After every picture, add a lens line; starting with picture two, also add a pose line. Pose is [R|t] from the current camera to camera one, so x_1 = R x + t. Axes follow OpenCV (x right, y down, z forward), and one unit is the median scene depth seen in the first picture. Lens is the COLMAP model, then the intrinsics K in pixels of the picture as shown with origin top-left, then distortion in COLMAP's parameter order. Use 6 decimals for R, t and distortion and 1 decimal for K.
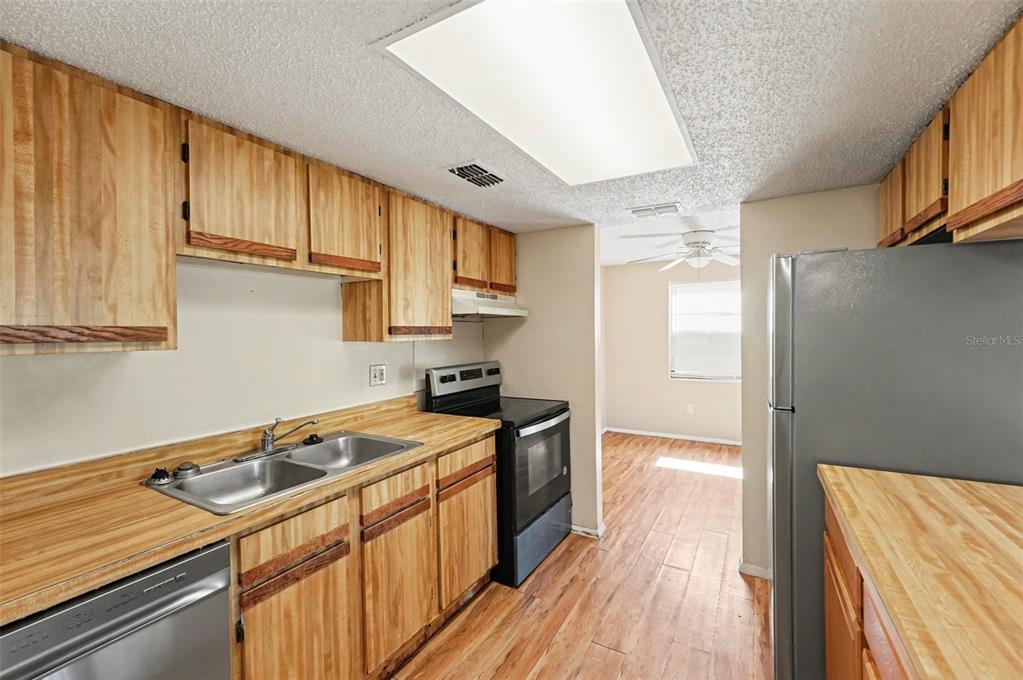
lens RADIAL K [[444.8, 0, 530.0], [0, 444.8, 336.3], [0, 0, 1]] dist [-0.002298, -0.000376]
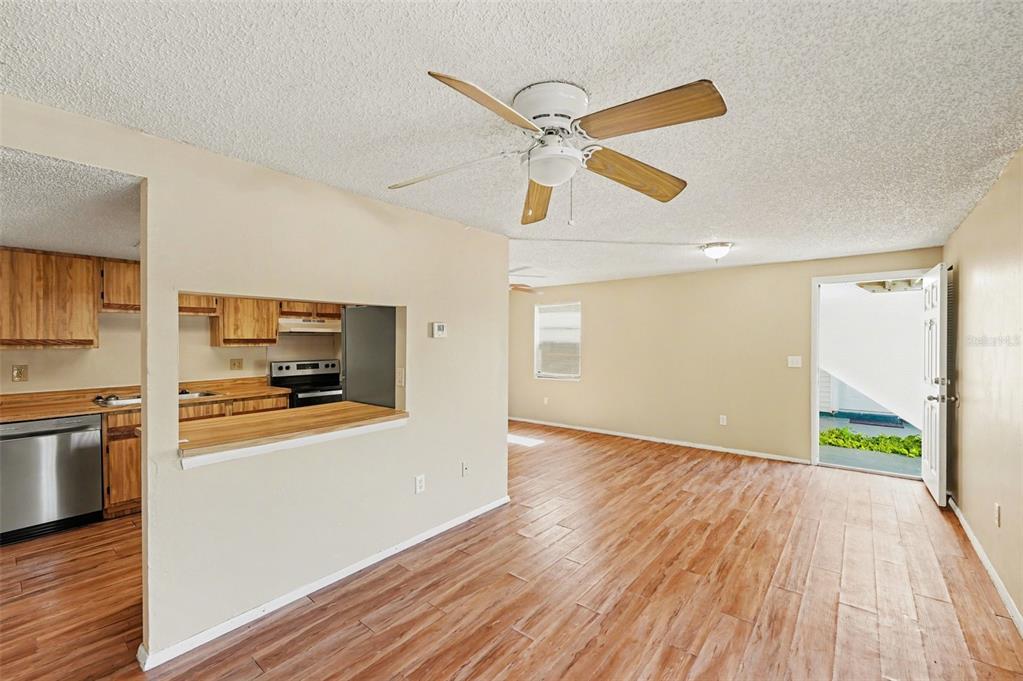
lens RADIAL K [[446.9, 0, 545.0], [0, 446.9, 340.2], [0, 0, 1]] dist [-0.000067, 0.000104]
pose [[0.988837, 0.003844, -0.148951, 2.192259], [-0.005607, 0.999919, -0.011415, -0.001189], [0.148895, 0.012123, 0.988779, -1.216996]]
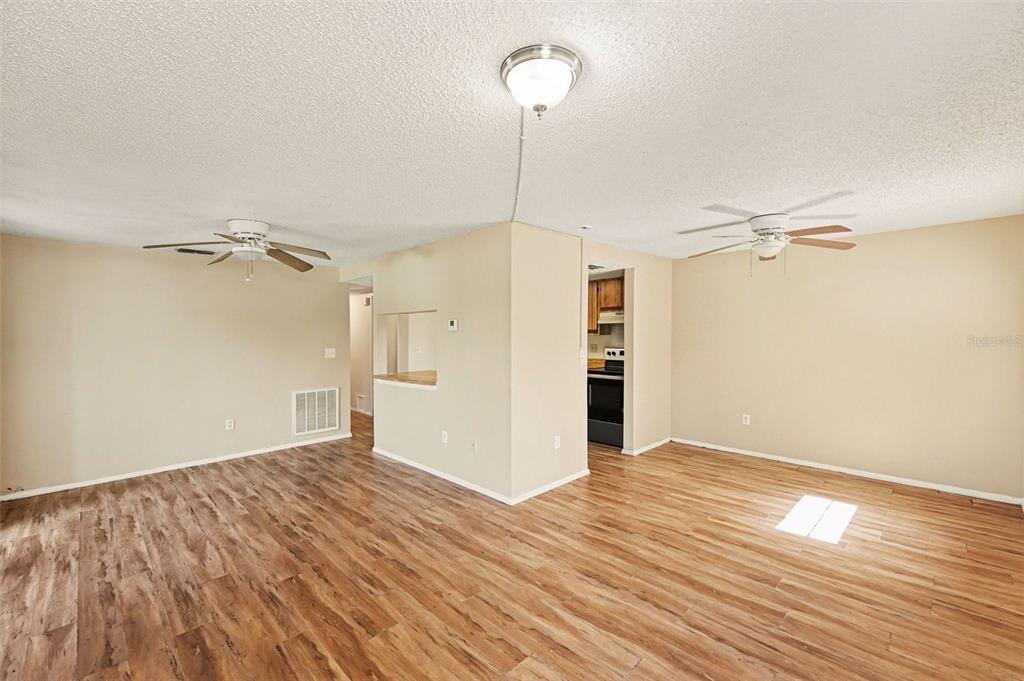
lens RADIAL K [[439.0, 0, 492.0], [0, 439.0, 342.0], [0, 0, 1]] dist [-0.007951, -0.000095]
pose [[-0.345650, 0.031236, -0.937843, 3.982295], [-0.002638, 0.999410, 0.034259, -0.061196], [0.938360, 0.014316, -0.345364, 2.333980]]
